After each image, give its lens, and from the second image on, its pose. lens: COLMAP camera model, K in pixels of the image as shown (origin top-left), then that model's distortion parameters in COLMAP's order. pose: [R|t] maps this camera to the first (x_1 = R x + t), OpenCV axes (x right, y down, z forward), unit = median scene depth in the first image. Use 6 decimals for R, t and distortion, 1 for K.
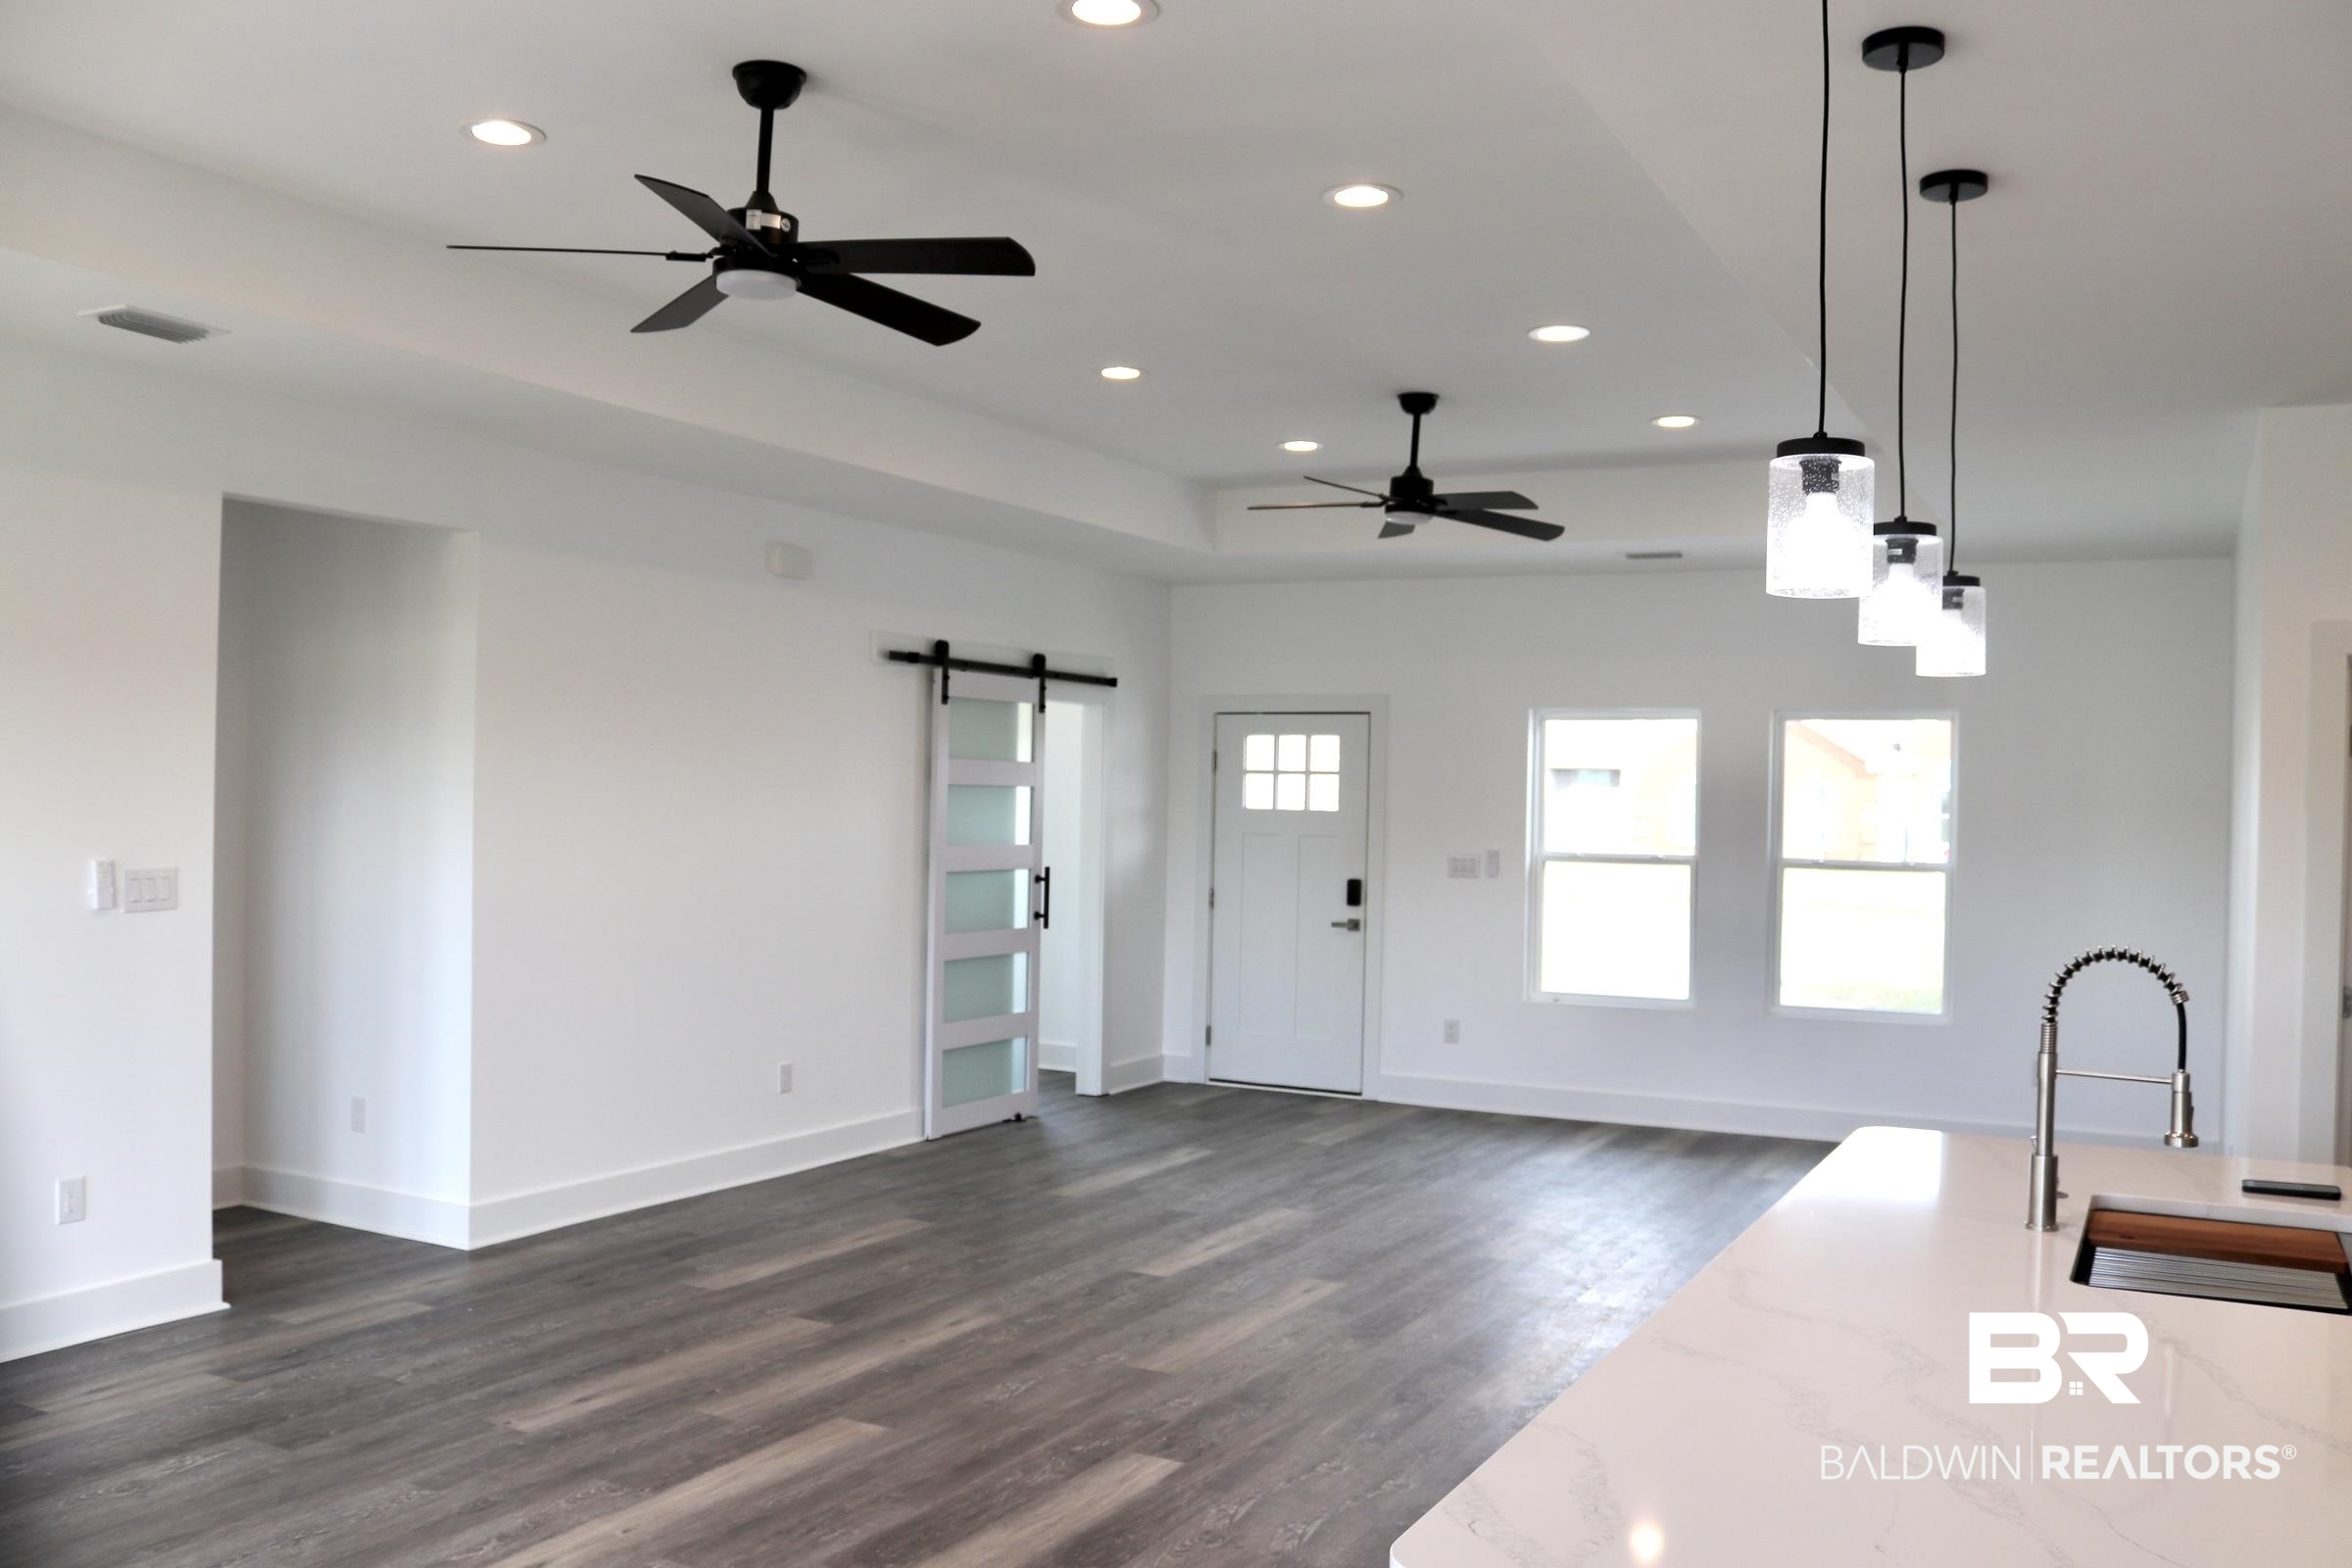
lens RADIAL K [[1992.1, 0, 1181.2], [0, 1992.1, 799.4], [0, 0, 1]] dist [-0.129340, 0.115086]
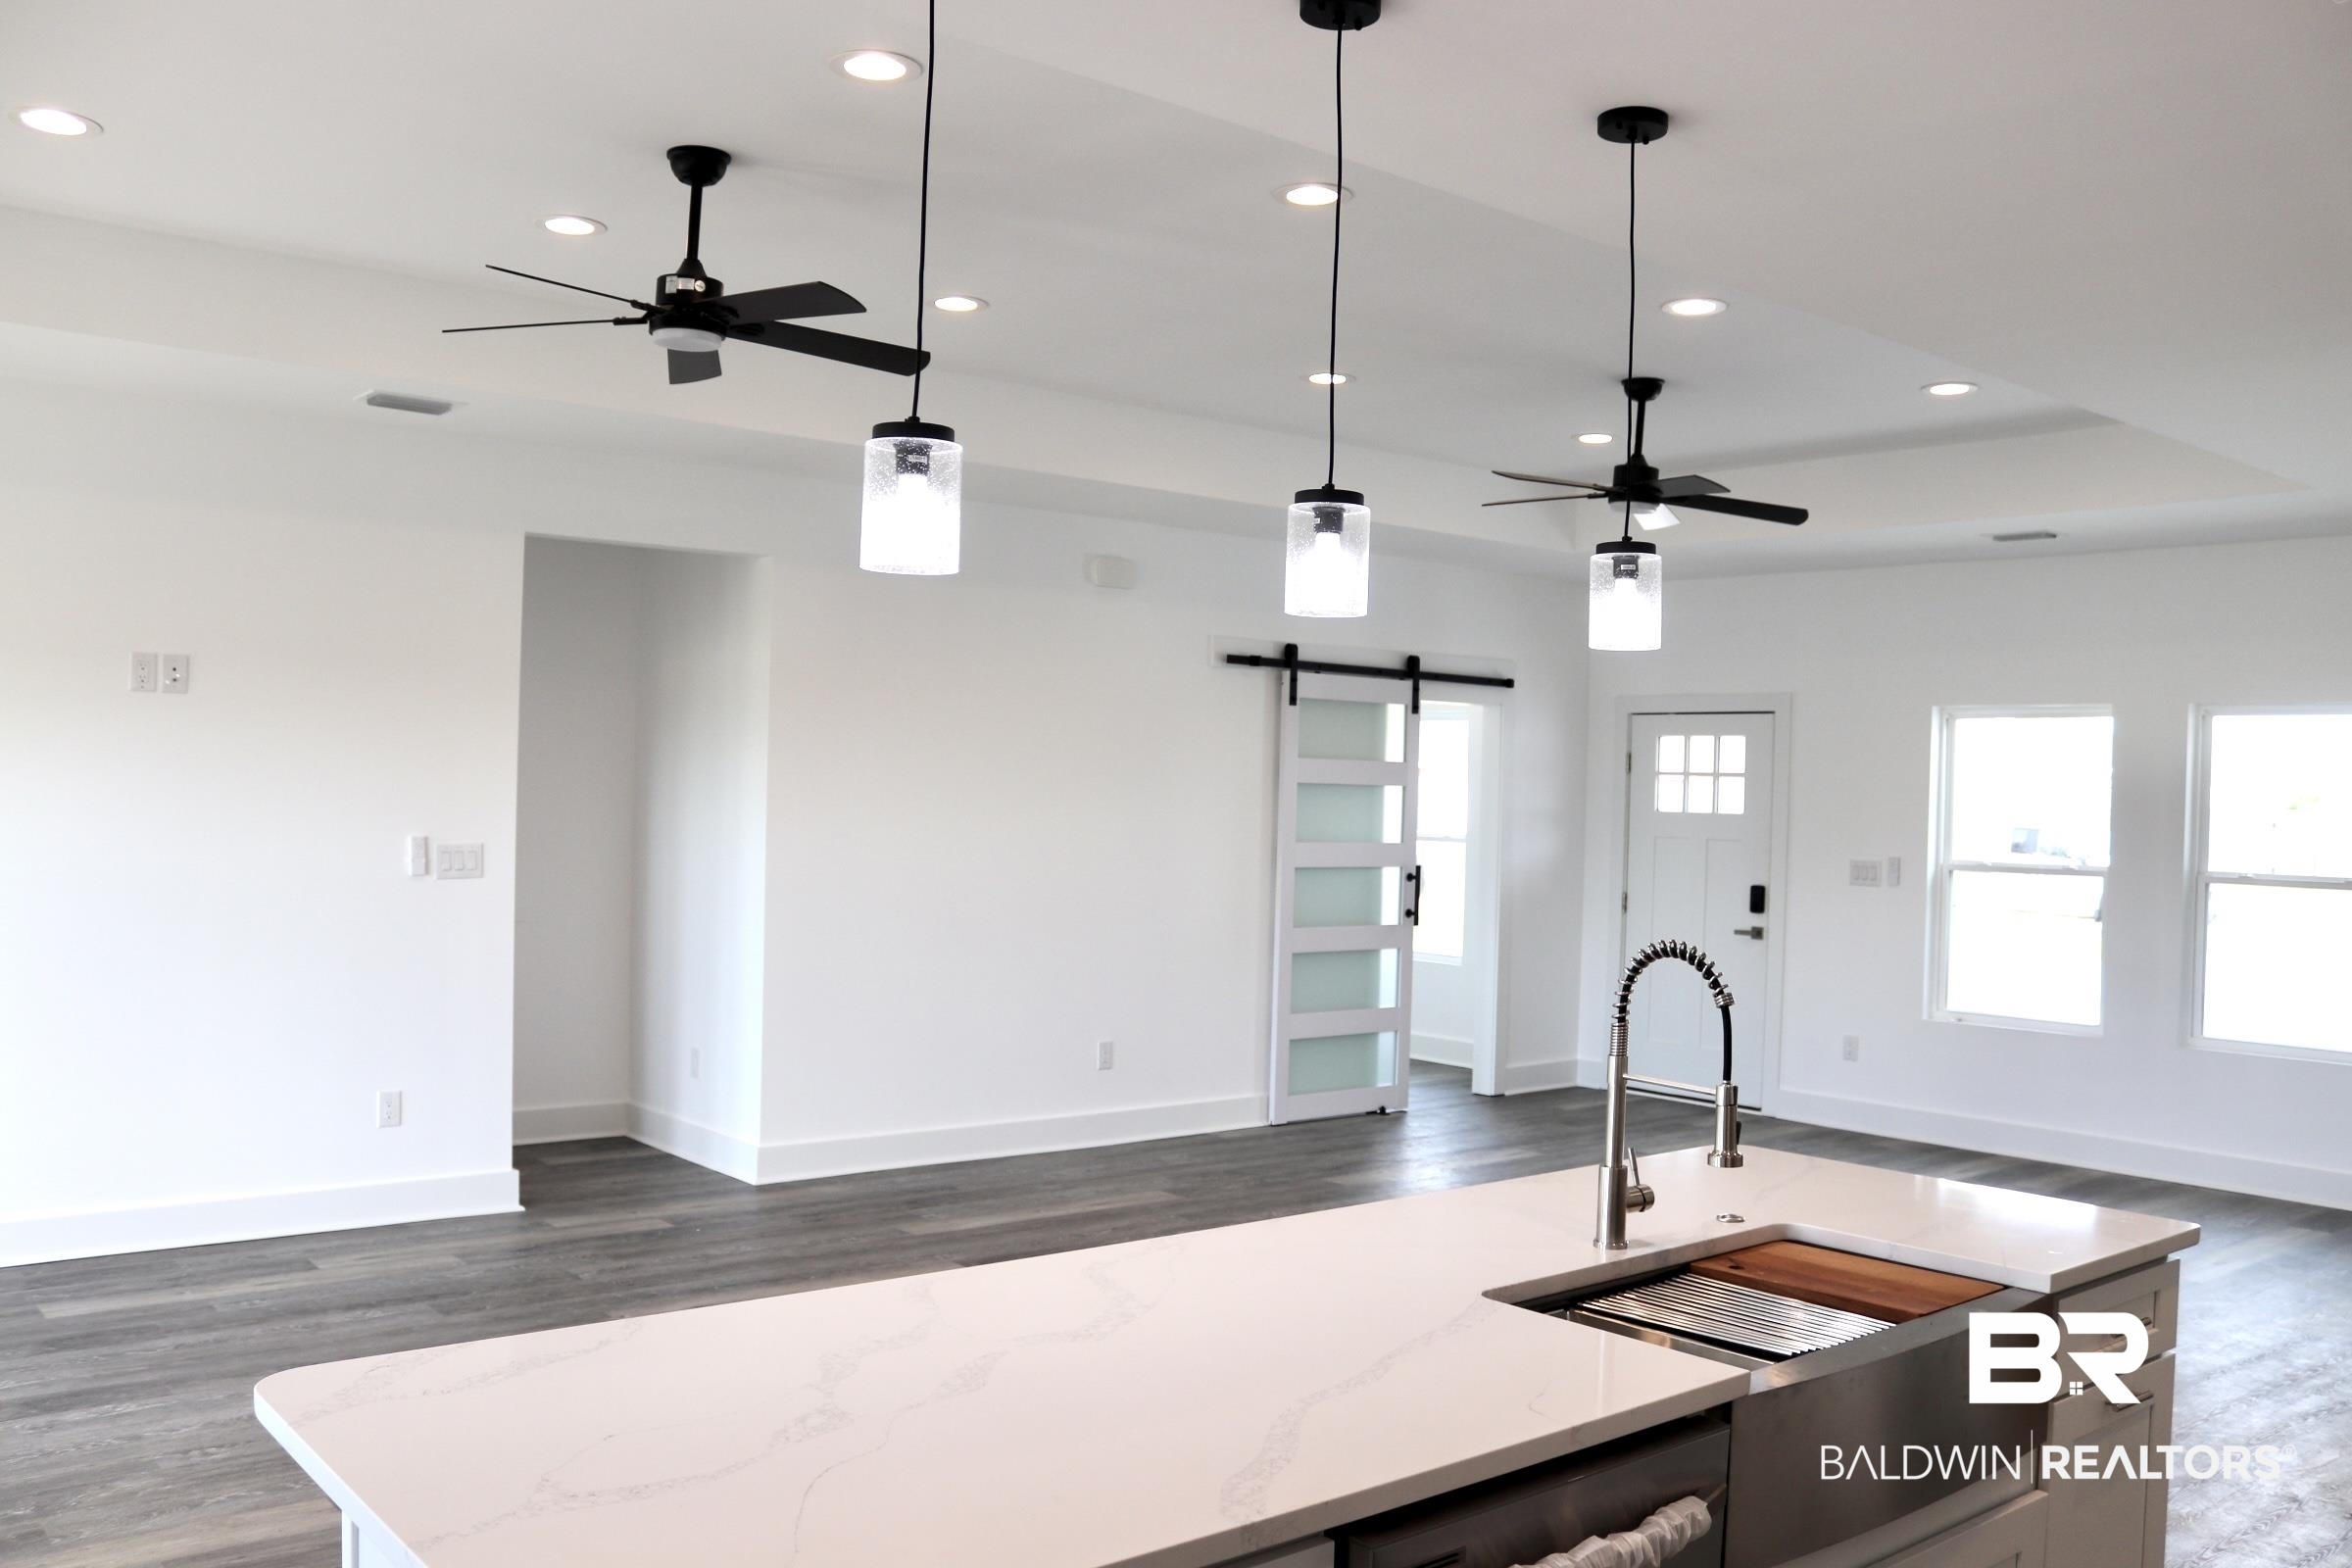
lens RADIAL K [[1992.1, 0, 1181.5], [0, 1992.1, 806.3], [0, 0, 1]] dist [-0.129340, 0.115086]
pose [[0.925732, 0.008569, -0.378082, 0.205709], [-0.009054, 0.999959, 0.000497, 0.004302], [0.378071, 0.002963, 0.925772, 0.015836]]
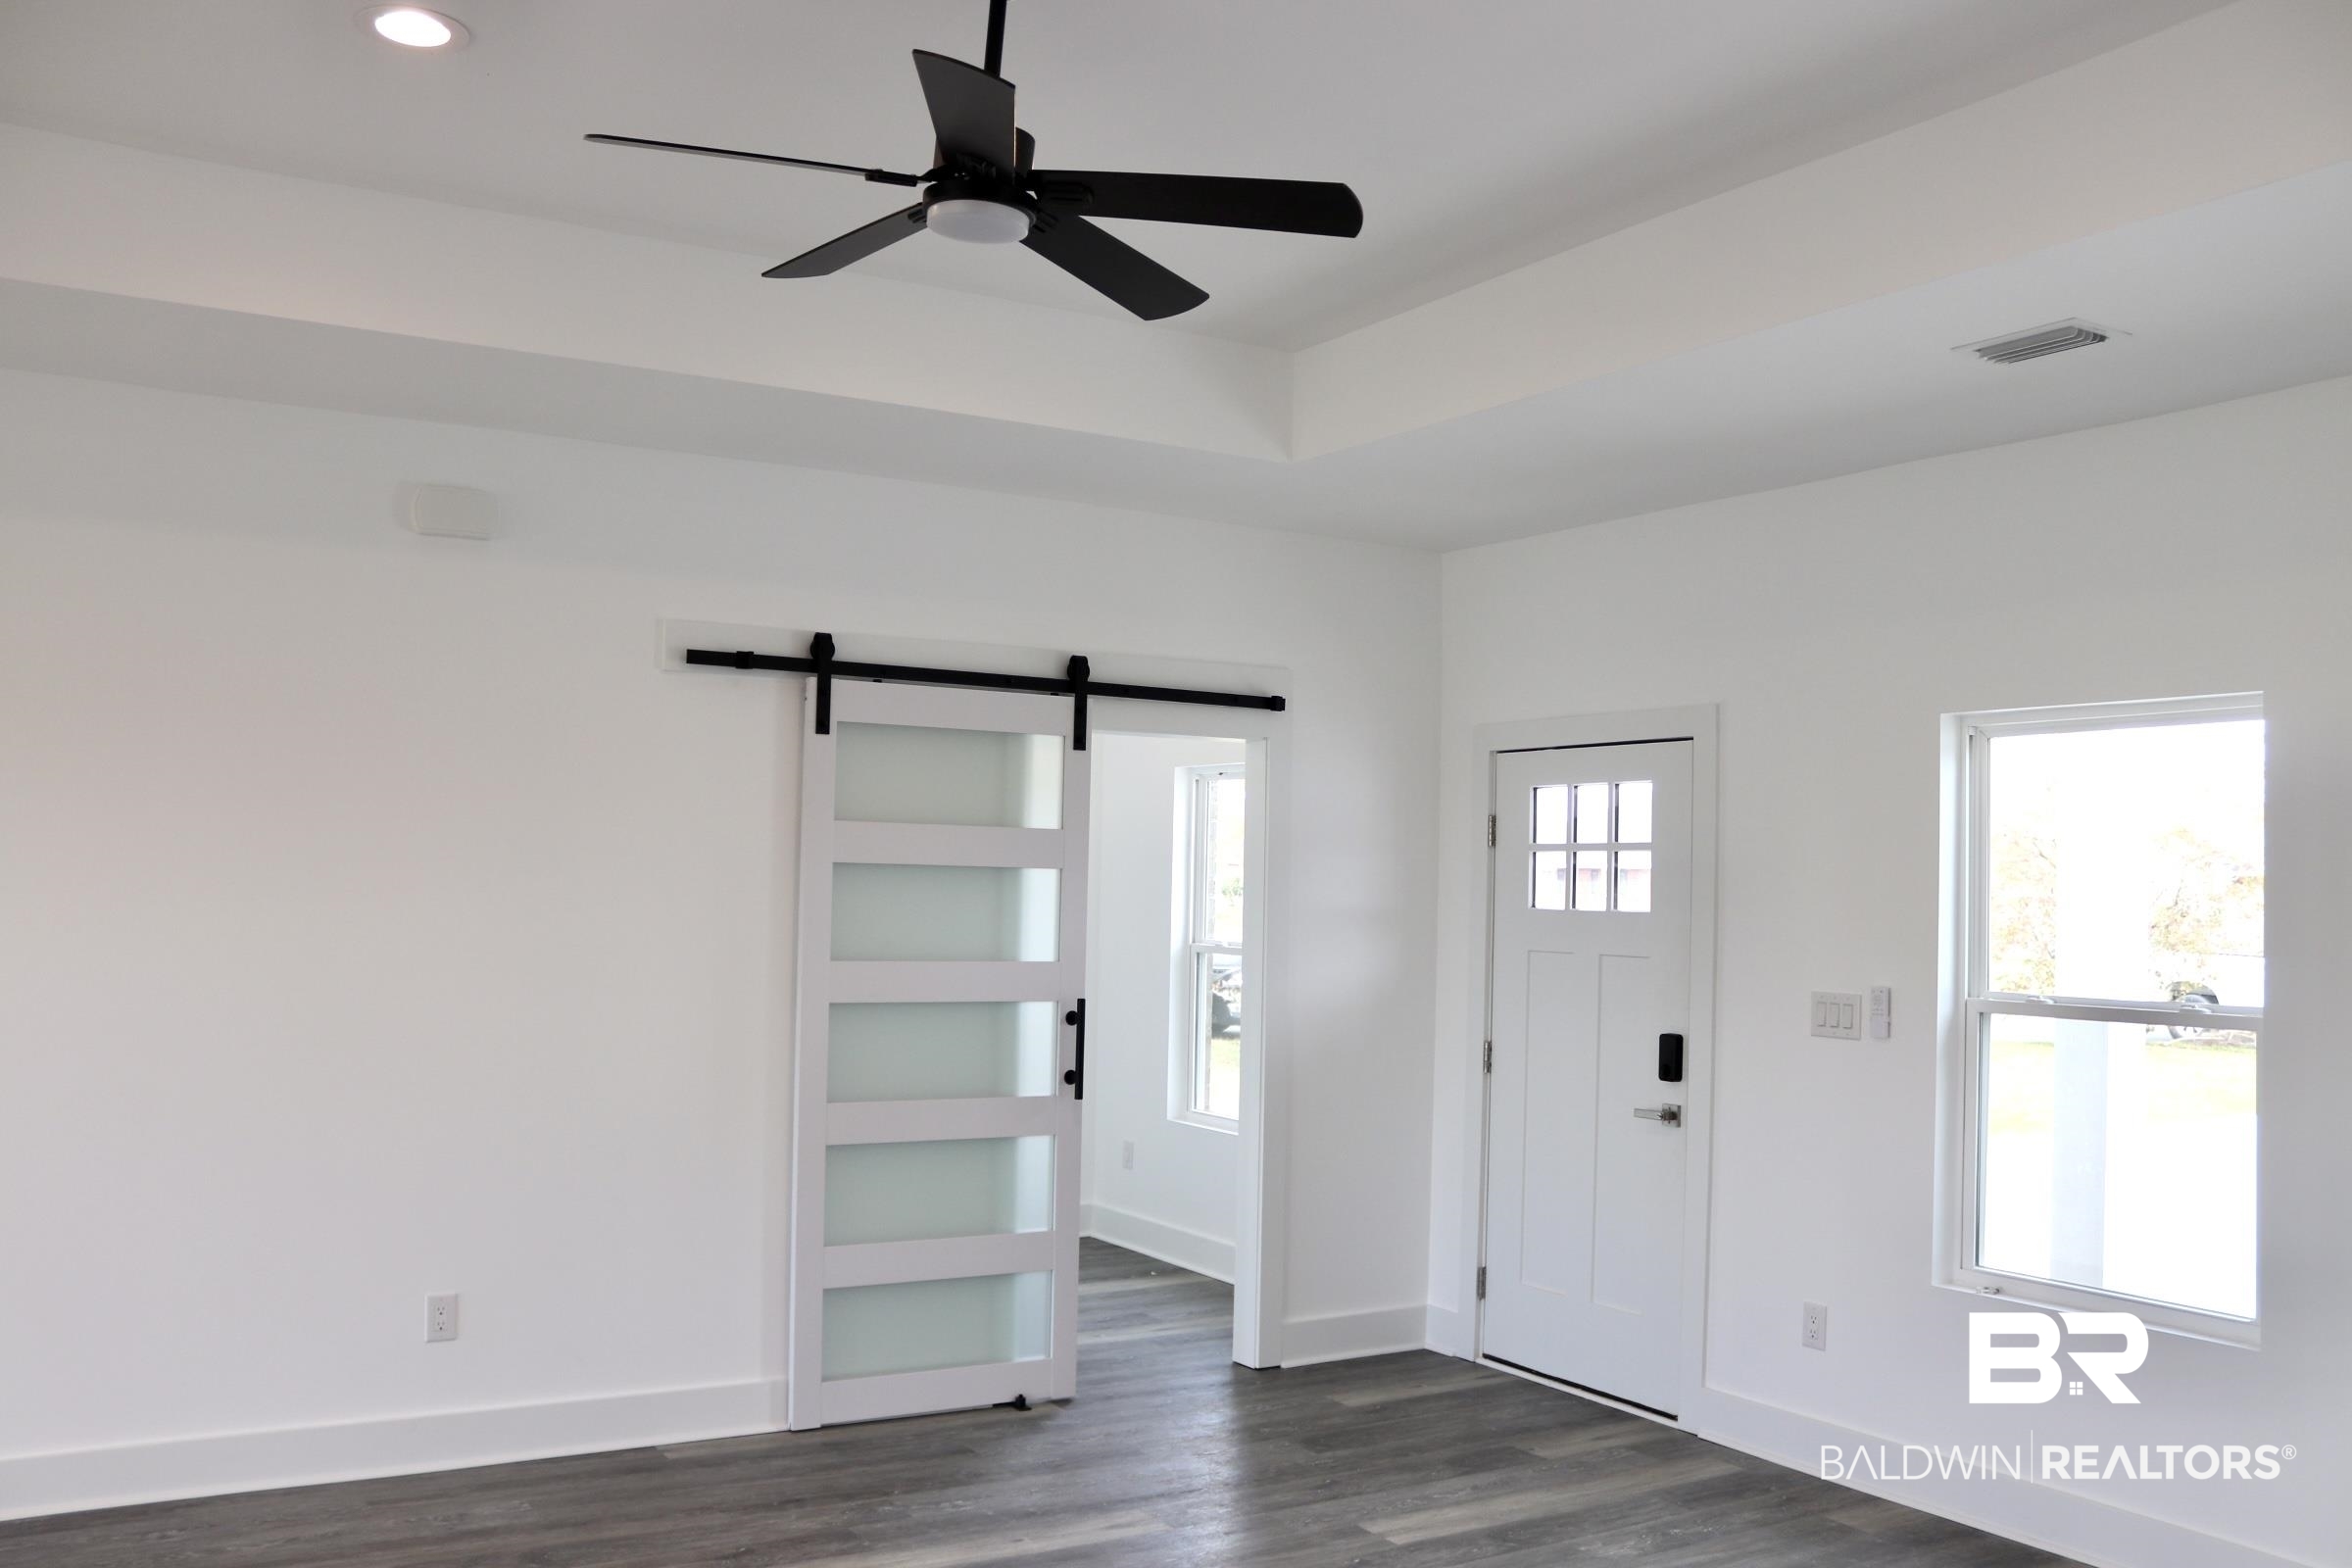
lens RADIAL K [[1992.1, 0, 1170.1], [0, 1992.1, 840.3], [0, 0, 1]] dist [-0.129340, 0.115086]
pose [[0.857003, -0.012940, -0.515148, 0.276297], [-0.005508, 0.999398, -0.034268, 0.005745], [0.515281, 0.032205, 0.856416, 0.487924]]
